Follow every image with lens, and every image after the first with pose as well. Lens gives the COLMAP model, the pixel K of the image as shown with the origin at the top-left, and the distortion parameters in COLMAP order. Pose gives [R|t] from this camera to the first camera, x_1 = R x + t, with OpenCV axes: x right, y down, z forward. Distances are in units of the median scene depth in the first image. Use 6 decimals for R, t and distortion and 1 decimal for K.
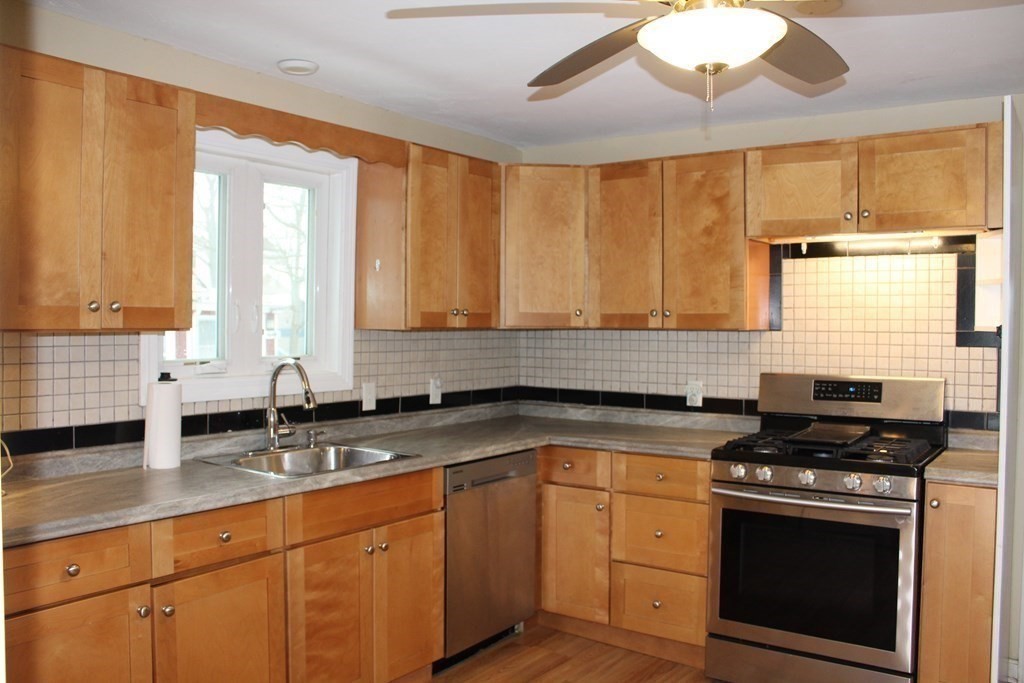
lens RADIAL K [[861.6, 0, 512.0], [0, 861.6, 341.5], [0, 0, 1]] dist [-0.159307, 0.152843]
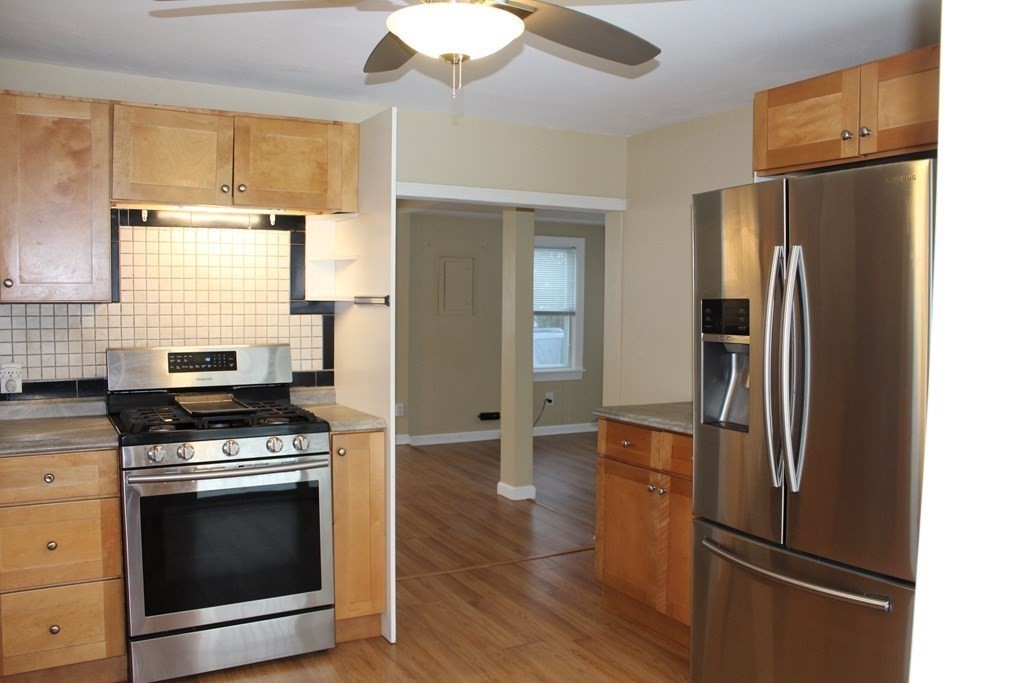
lens RADIAL K [[861.6, 0, 512.0], [0, 861.6, 341.5], [0, 0, 1]] dist [-0.159307, 0.152843]
pose [[0.417896, -0.048563, 0.907196, -0.365740], [0.016477, 0.998811, 0.045877, -0.005355], [-0.908346, -0.004224, 0.418199, 0.242428]]
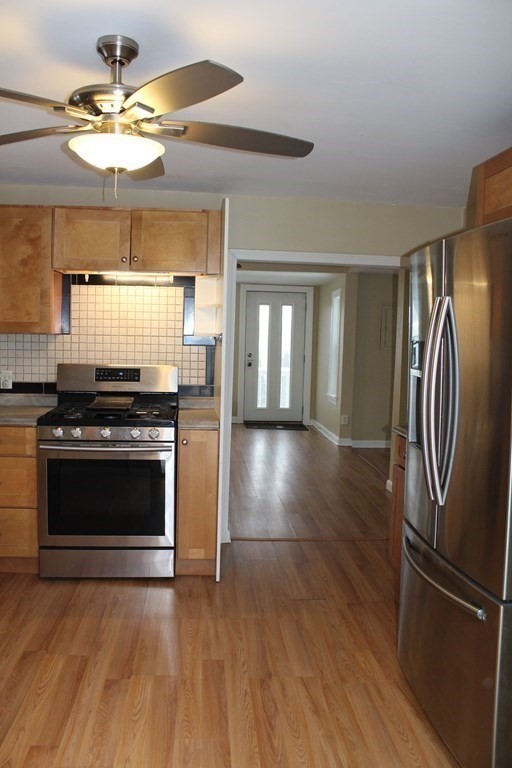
lens RADIAL K [[646.2, 0, 253.2], [0, 646.2, 376.5], [0, 0, 1]] dist [-0.159307, 0.152843]
pose [[0.755981, -0.033131, 0.653754, -0.172774], [-0.006752, 0.998271, 0.058398, -0.007143], [-0.654558, -0.048562, 0.754450, -0.029068]]
